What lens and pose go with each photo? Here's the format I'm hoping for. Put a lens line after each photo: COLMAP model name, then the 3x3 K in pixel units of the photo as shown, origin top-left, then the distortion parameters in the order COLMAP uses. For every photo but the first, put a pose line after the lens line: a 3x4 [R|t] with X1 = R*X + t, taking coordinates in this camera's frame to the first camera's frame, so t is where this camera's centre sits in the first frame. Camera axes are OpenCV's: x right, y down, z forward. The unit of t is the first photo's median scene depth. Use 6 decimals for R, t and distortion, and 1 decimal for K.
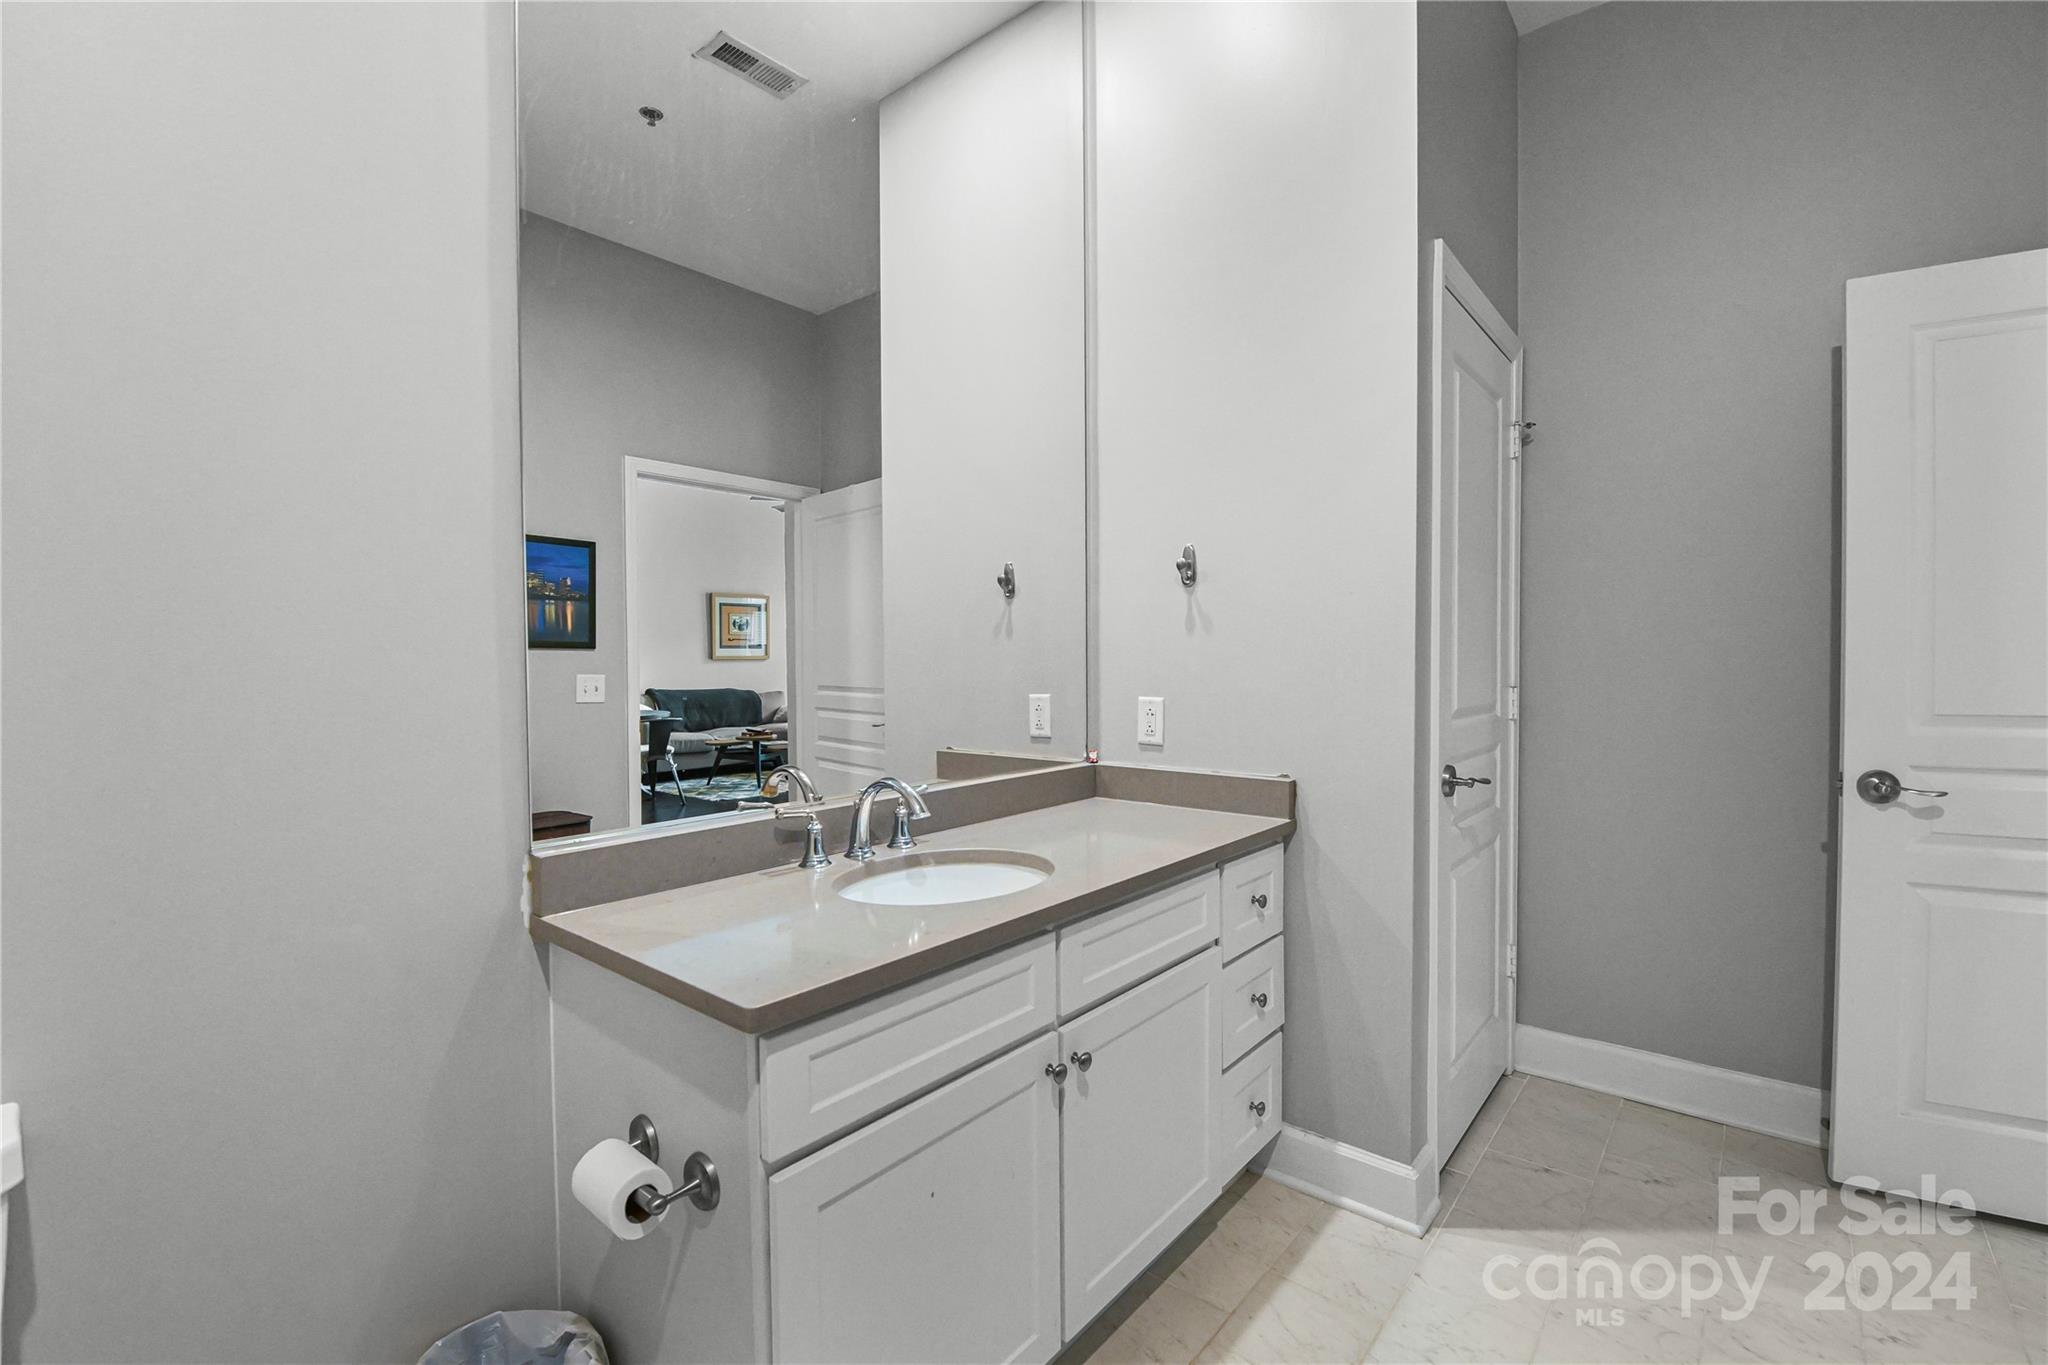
lens RADIAL K [[893.7, 0, 1025.7], [0, 893.7, 684.0], [0, 0, 1]] dist [-0.002147, -0.010636]
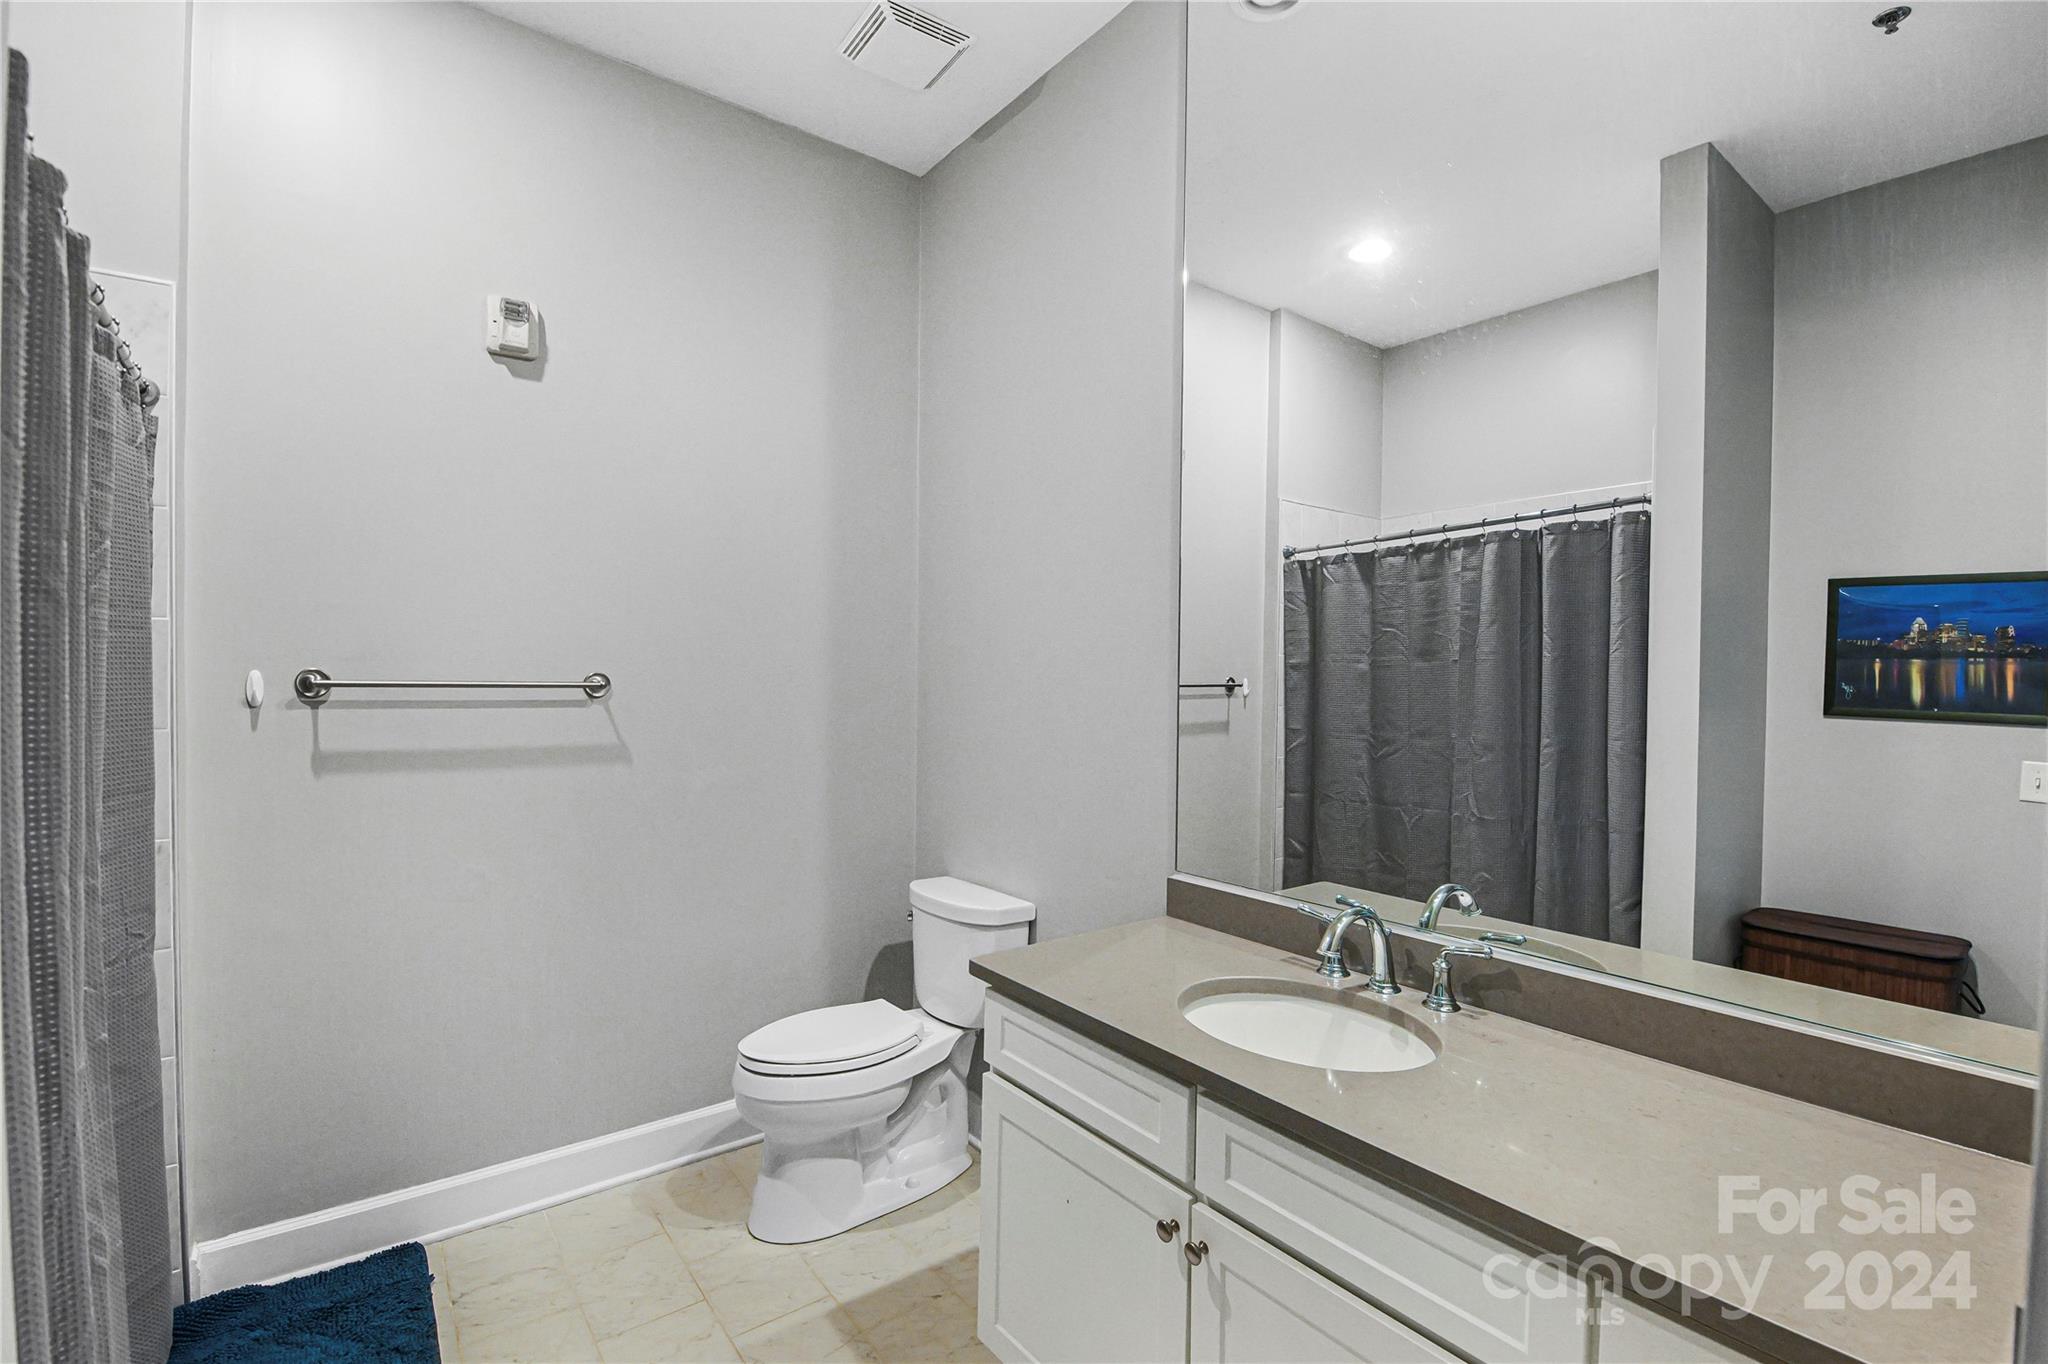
lens RADIAL K [[893.7, 0, 1025.7], [0, 893.7, 683.5], [0, 0, 1]] dist [-0.002147, -0.010636]
pose [[-0.221827, 0.012123, -0.975011, 0.452676], [-0.030584, 0.999344, 0.019384, -0.076586], [0.974606, 0.034119, -0.221311, 0.468395]]
